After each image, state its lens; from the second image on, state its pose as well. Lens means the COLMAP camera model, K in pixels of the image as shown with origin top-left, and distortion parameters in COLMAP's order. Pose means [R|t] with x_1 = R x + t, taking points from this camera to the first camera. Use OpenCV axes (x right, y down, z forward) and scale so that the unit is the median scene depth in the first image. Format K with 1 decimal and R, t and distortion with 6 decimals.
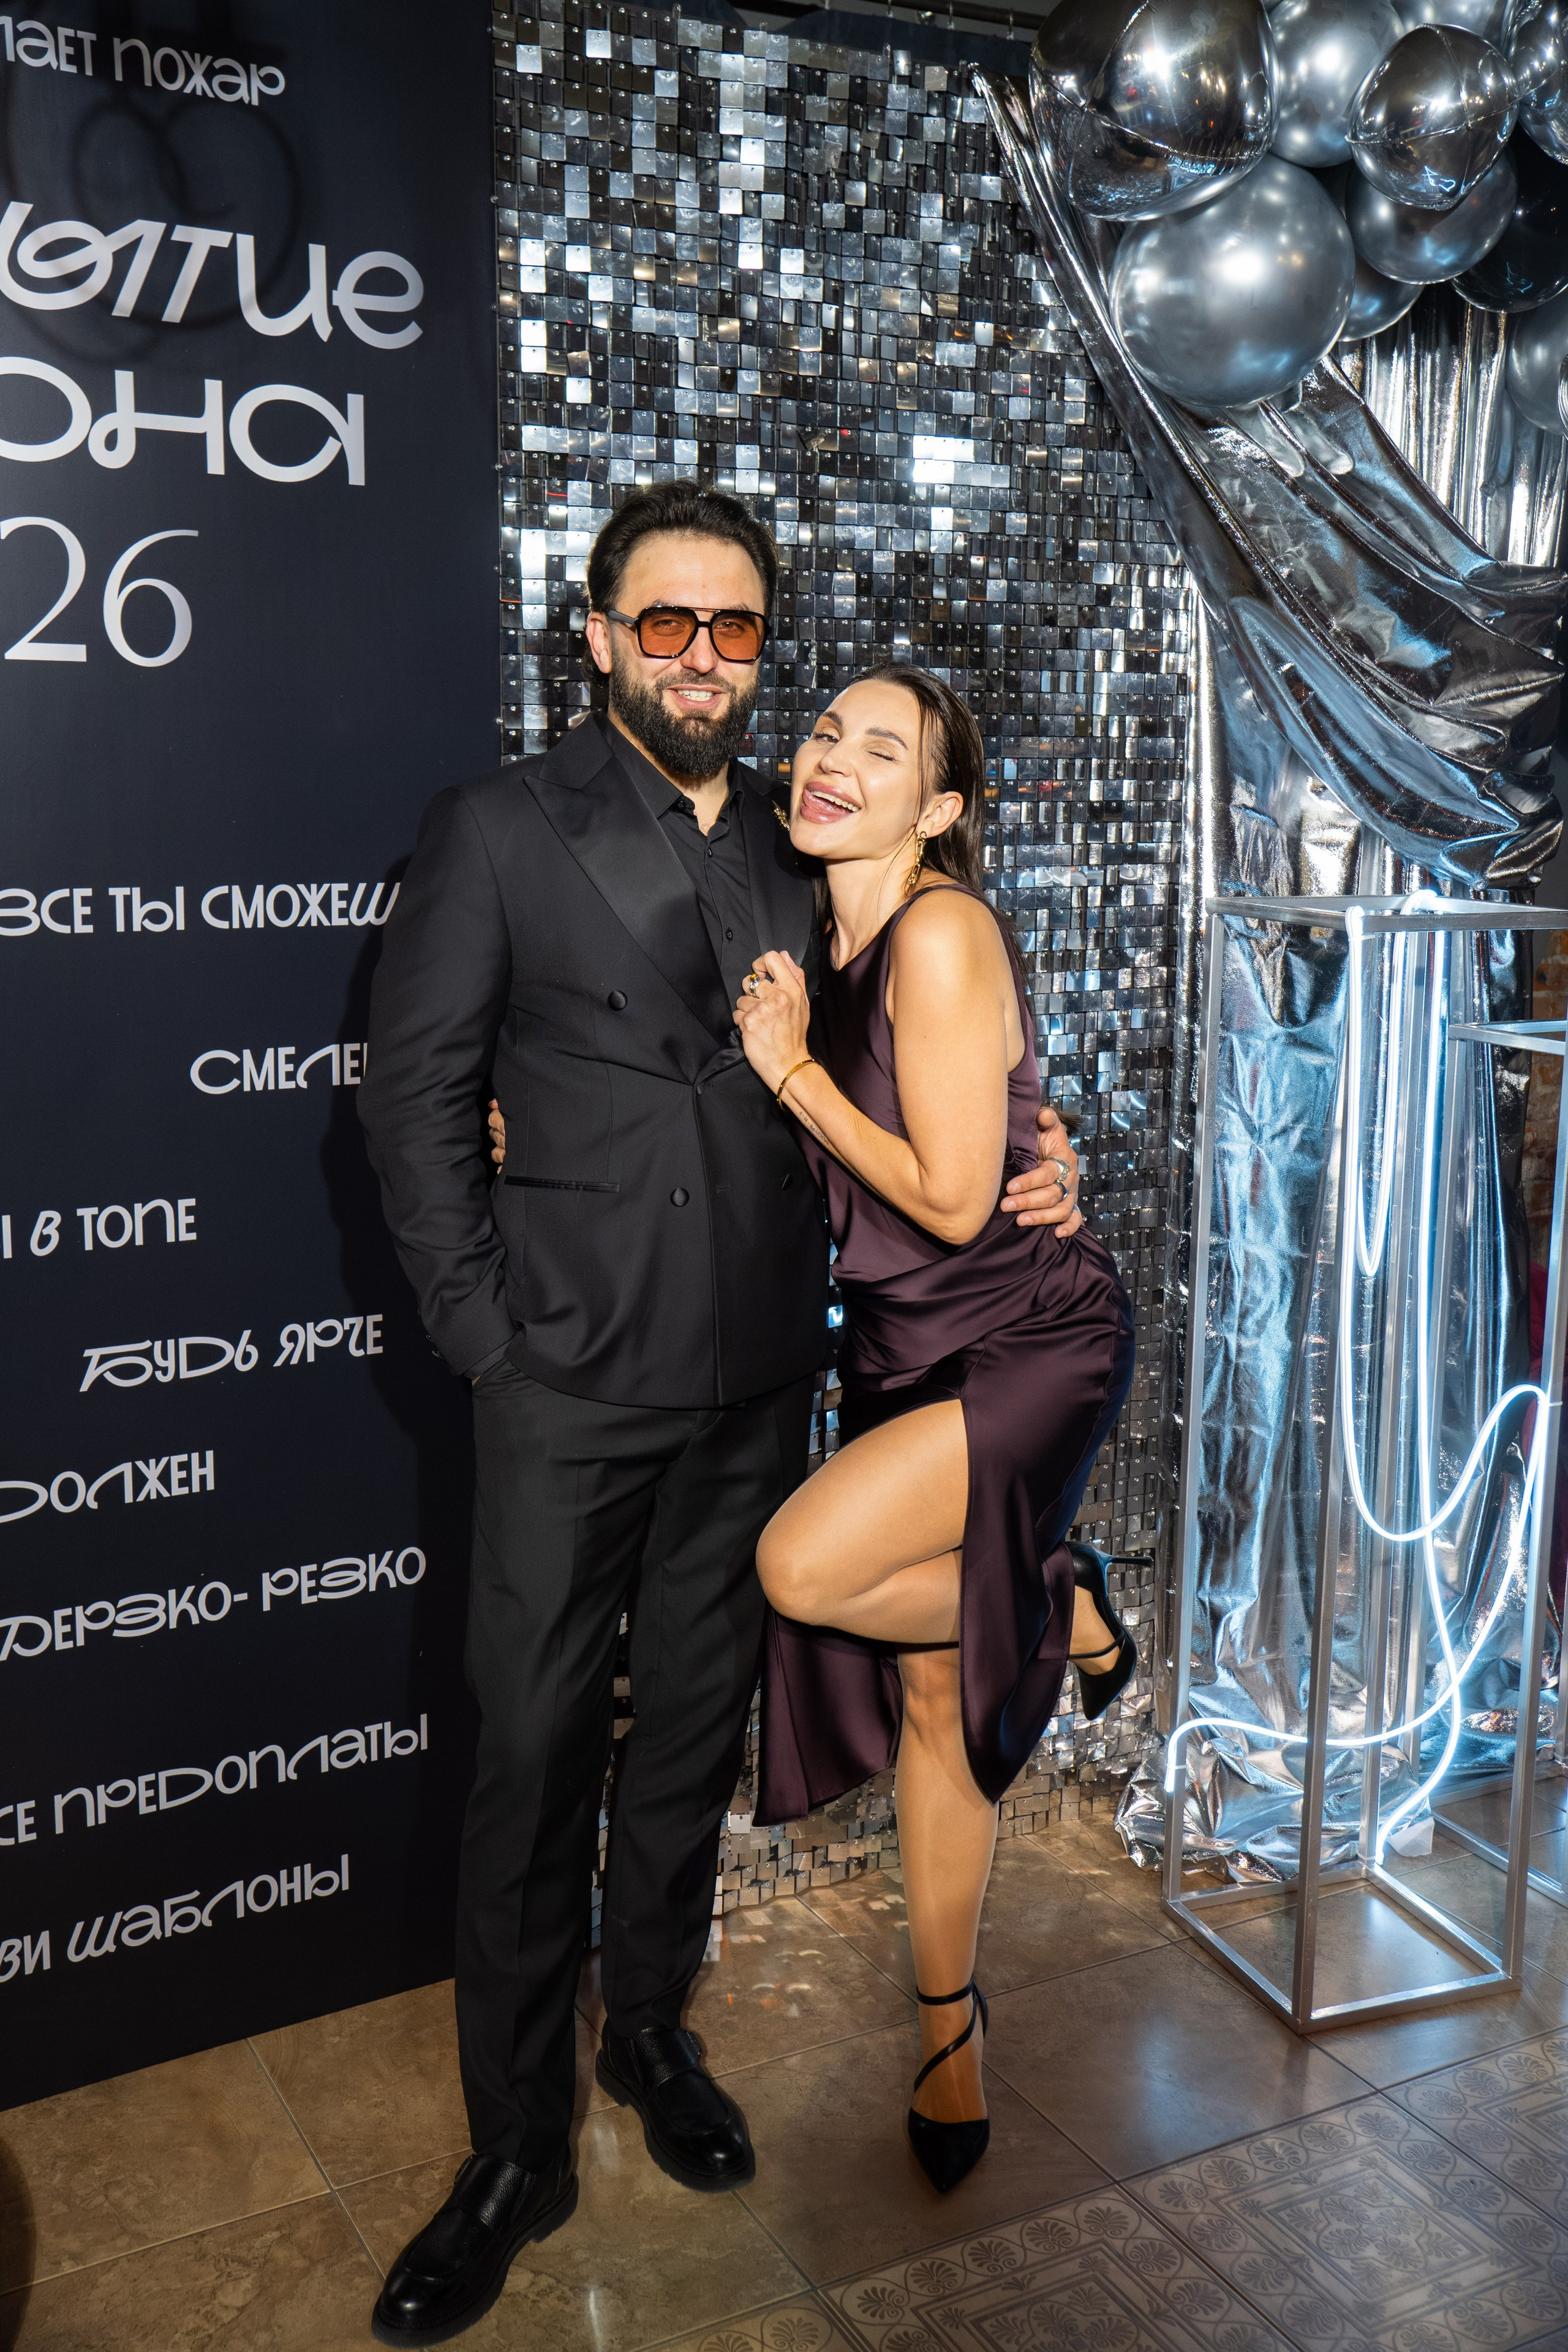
lens RADIAL K [[2268.1, 0, 778.1], [0, 2268.1, 1152.7], [0, 0, 1]] dist [0.030239, 0.000000]
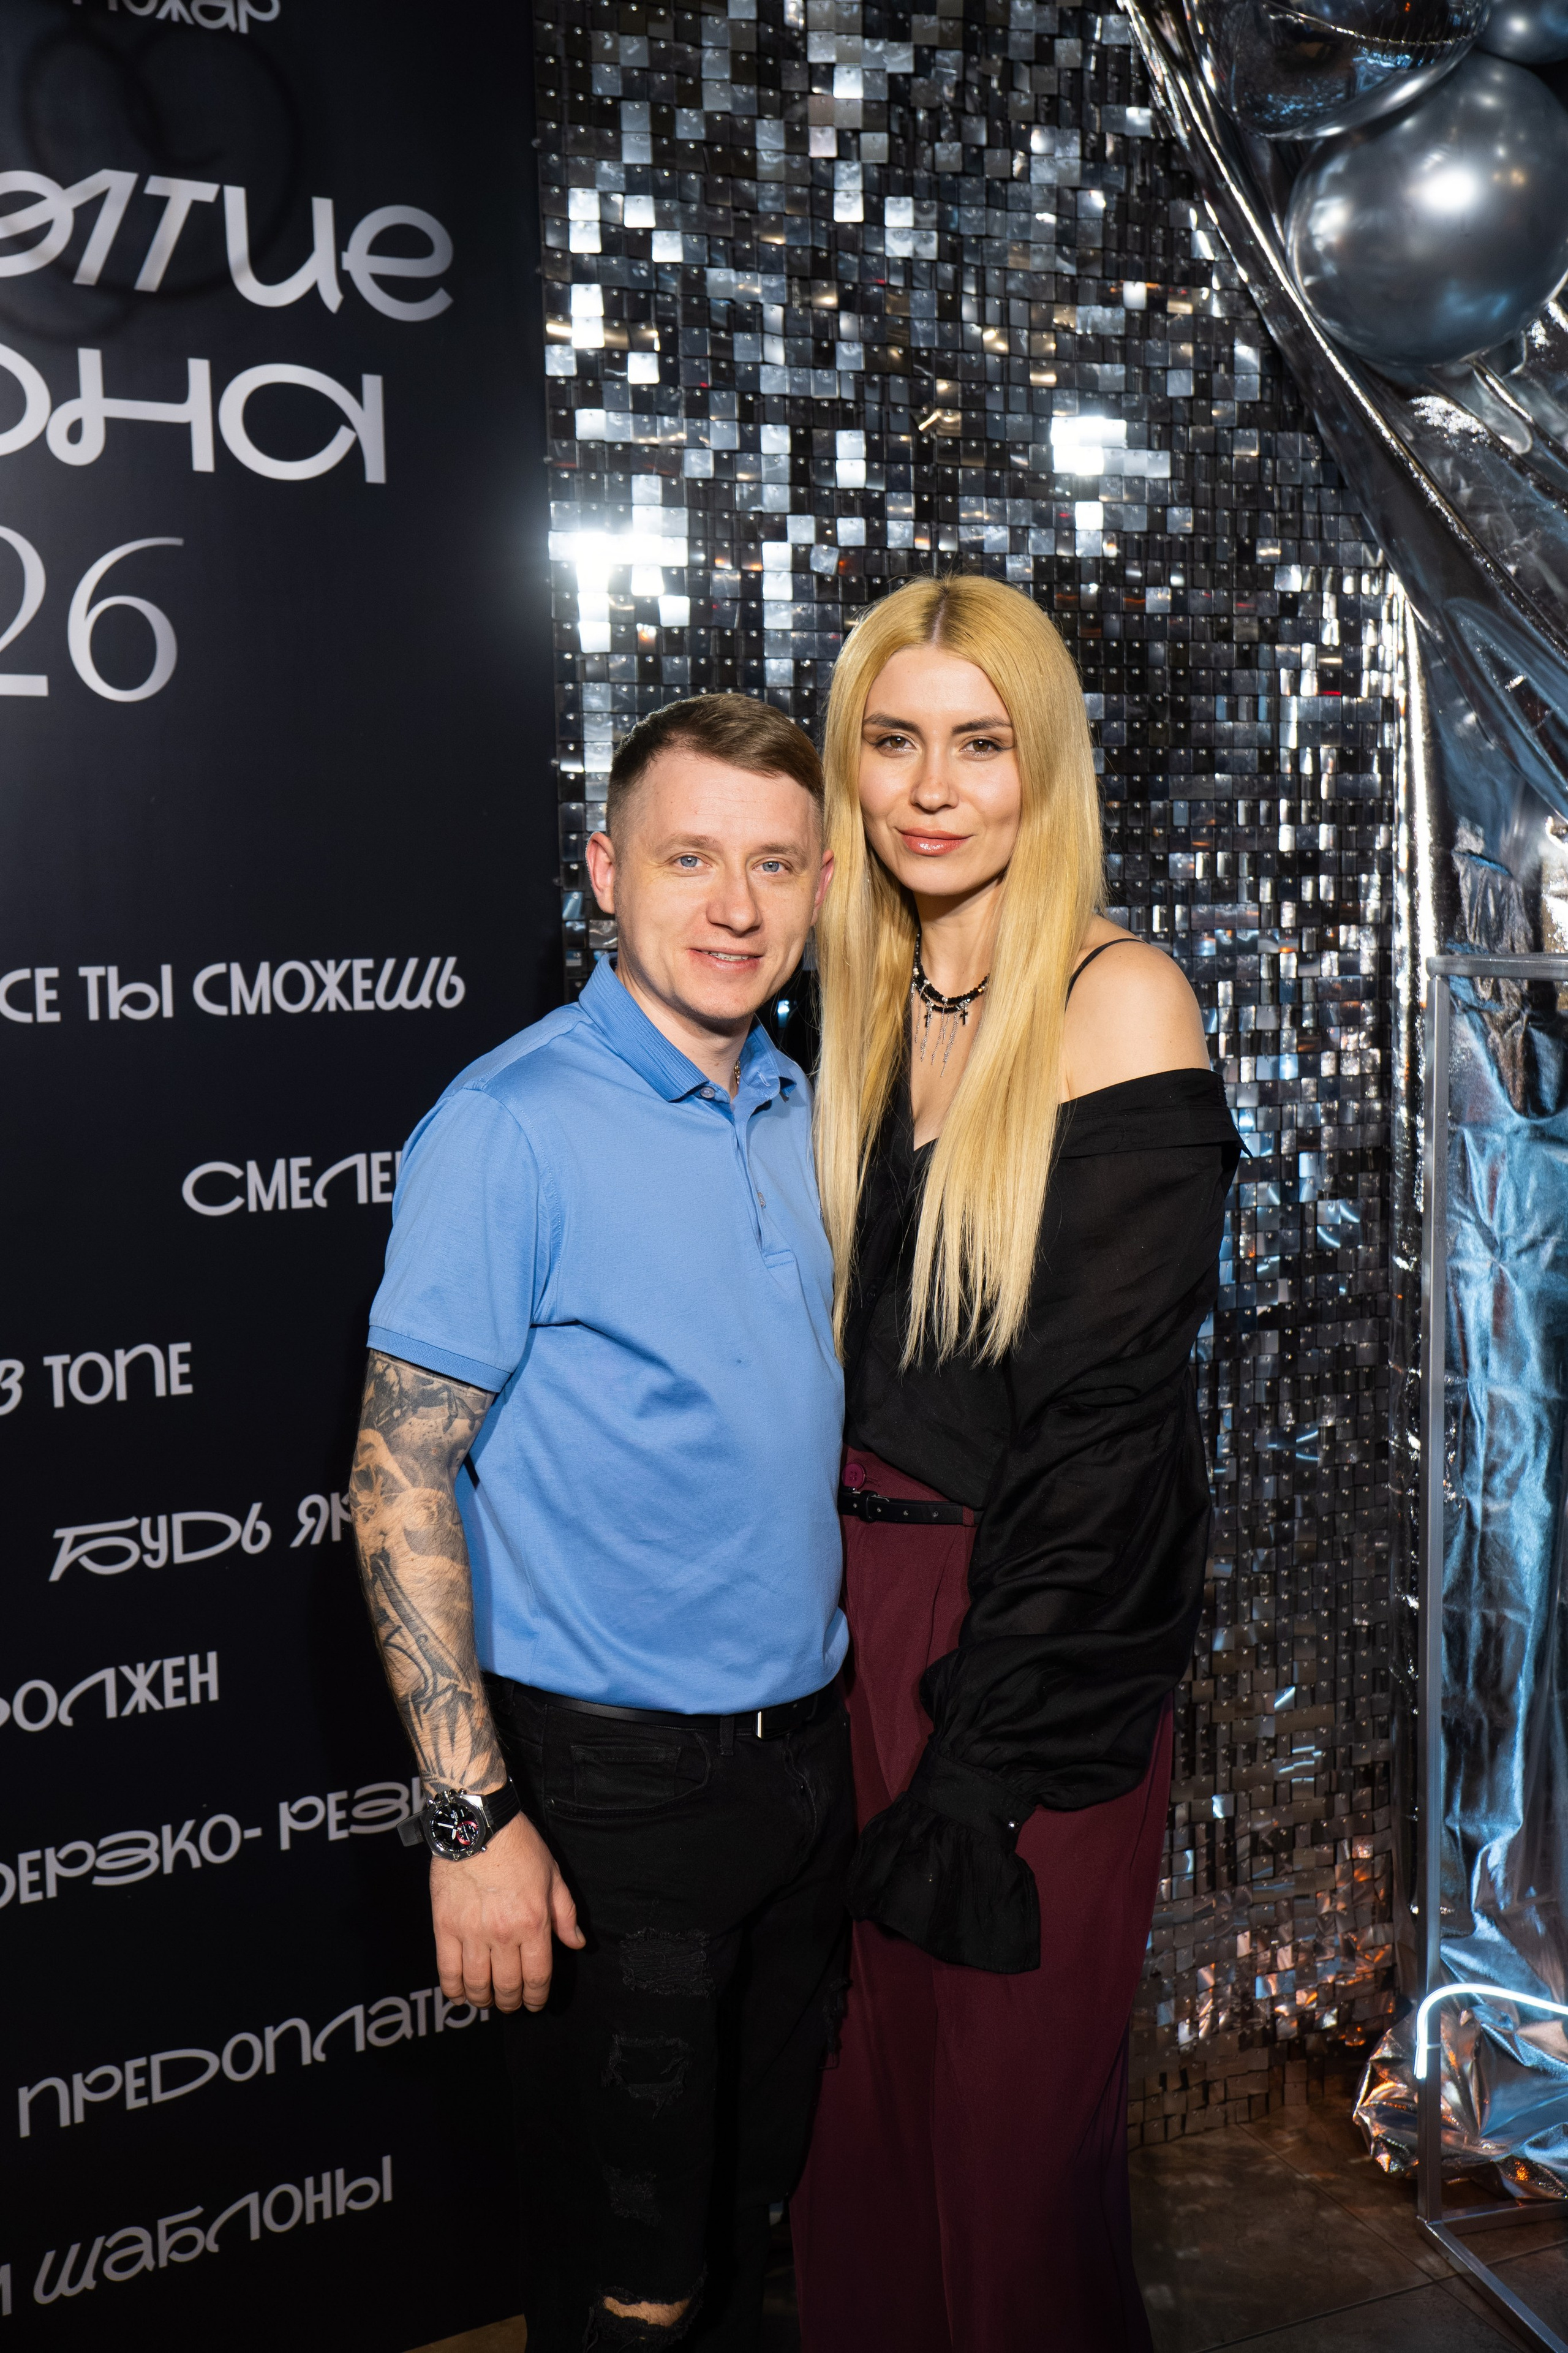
lens RADIAL K [[2387.6, 0, 787.3], [0, 2387.6, 1159.0], [0, 0, 1]] dist [0.056999, 0.000000]
pose [[0.996941, -0.021078, -0.075256, 0.024277], [0.016294, 0.997841, -0.063623, 0.011619], [0.076434, 0.062202, 0.995133, 0.136783]]
